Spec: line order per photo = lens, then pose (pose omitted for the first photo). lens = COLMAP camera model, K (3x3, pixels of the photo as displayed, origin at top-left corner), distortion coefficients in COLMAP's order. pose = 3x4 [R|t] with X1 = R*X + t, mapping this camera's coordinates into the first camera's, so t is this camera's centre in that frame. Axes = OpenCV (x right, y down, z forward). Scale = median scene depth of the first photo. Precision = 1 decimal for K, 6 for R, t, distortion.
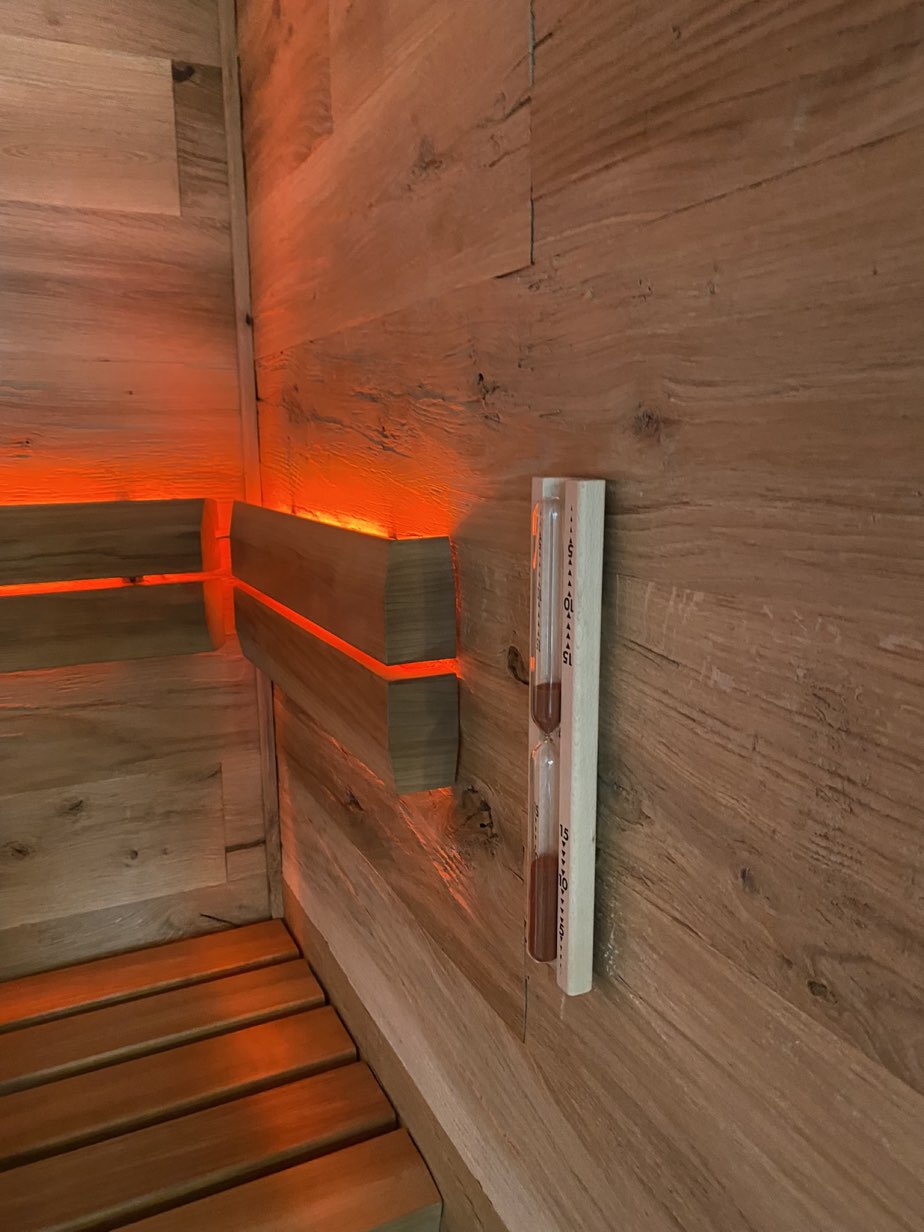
lens RADIAL K [[945.8, 0, 462.0], [0, 945.8, 616.0], [0, 0, 1]] dist [0.046455, -0.045273]
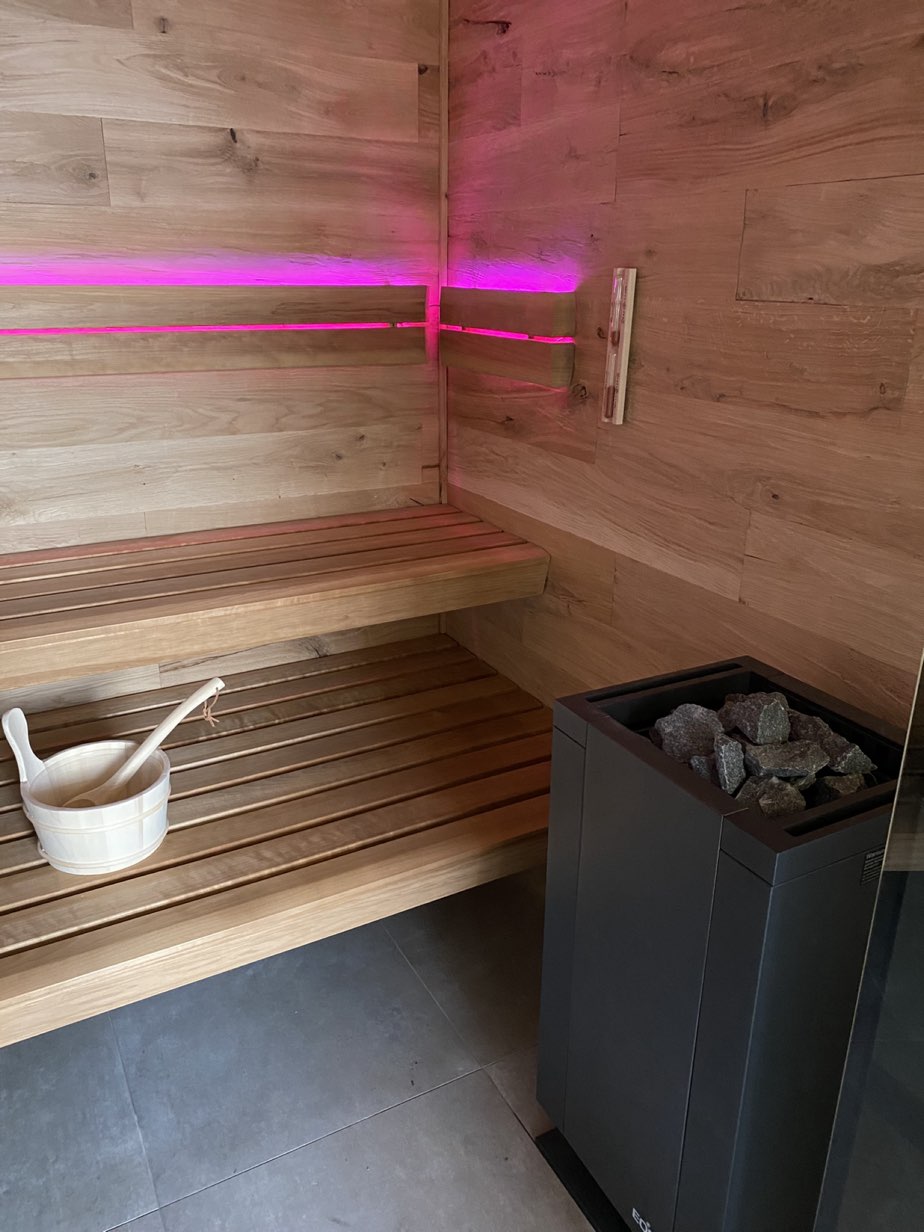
lens RADIAL K [[945.8, 0, 462.0], [0, 945.8, 616.0], [0, 0, 1]] dist [0.046455, -0.045273]
pose [[0.998281, 0.000375, 0.058614, -0.332653], [-0.010222, 0.985771, 0.167782, 0.257259], [-0.057717, -0.168092, 0.984080, -1.268619]]
